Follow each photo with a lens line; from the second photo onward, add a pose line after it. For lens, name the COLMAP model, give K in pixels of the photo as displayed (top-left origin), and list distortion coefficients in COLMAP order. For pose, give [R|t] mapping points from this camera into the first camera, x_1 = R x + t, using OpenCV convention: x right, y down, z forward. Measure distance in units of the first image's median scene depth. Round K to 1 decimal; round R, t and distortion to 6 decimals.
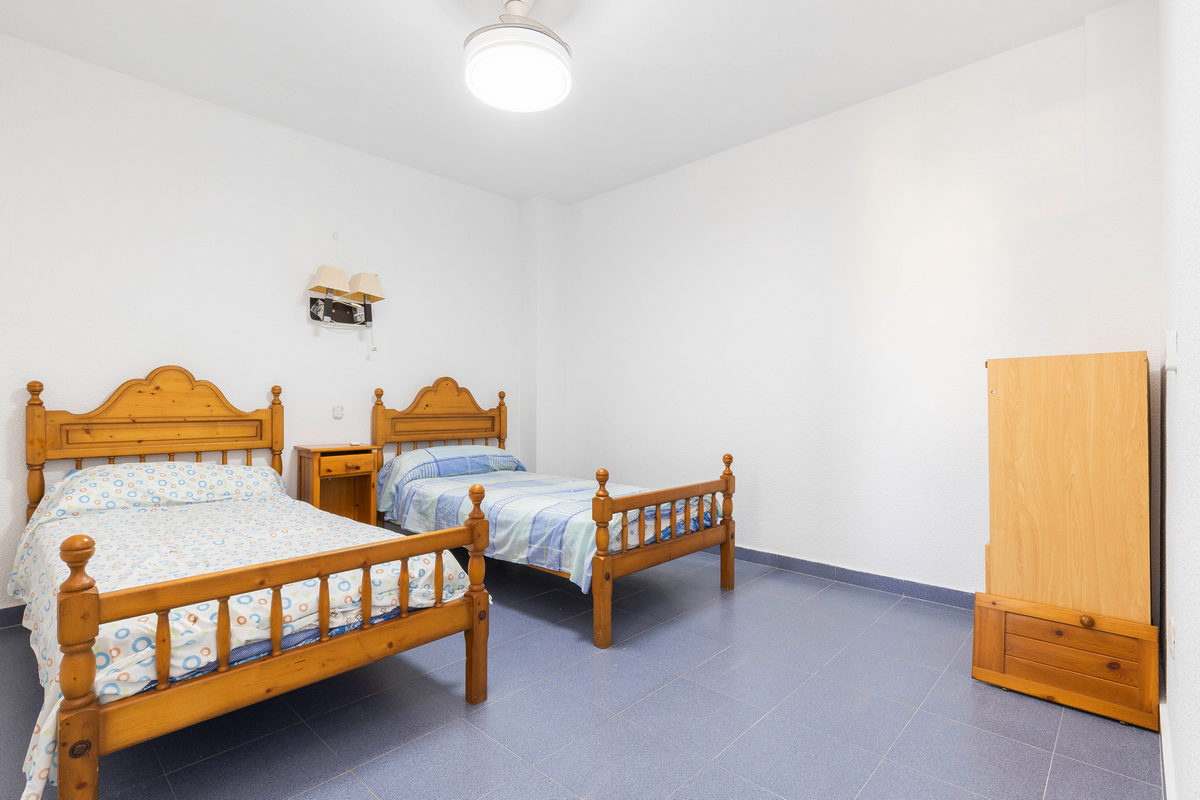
lens RADIAL K [[569.4, 0, 600.0], [0, 569.4, 400.0], [0, 0, 1]] dist [-0.001588, -0.000022]
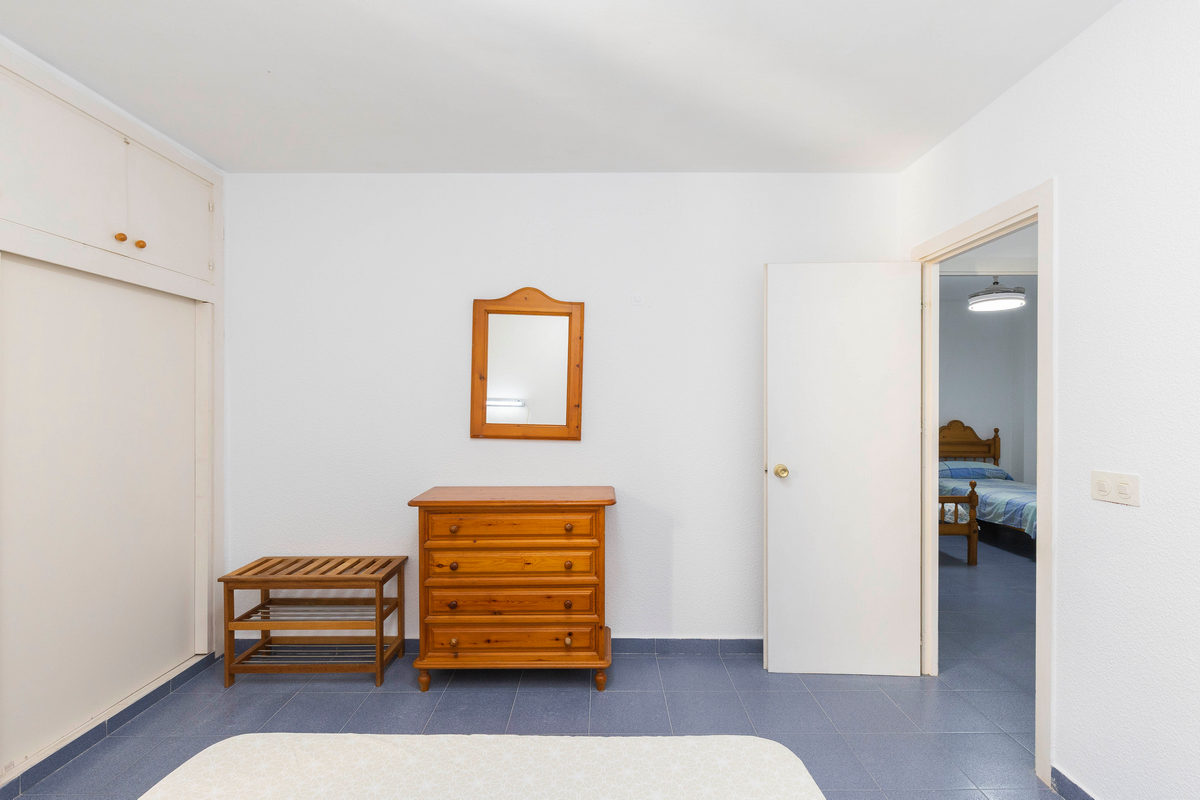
lens RADIAL K [[569.4, 0, 600.0], [0, 569.4, 400.0], [0, 0, 1]] dist [-0.001588, -0.000022]
pose [[0.687851, 0.003845, -0.725842, 0.334062], [-0.001957, 0.999992, 0.003443, -0.151064], [0.725849, -0.000948, 0.687853, -1.358096]]
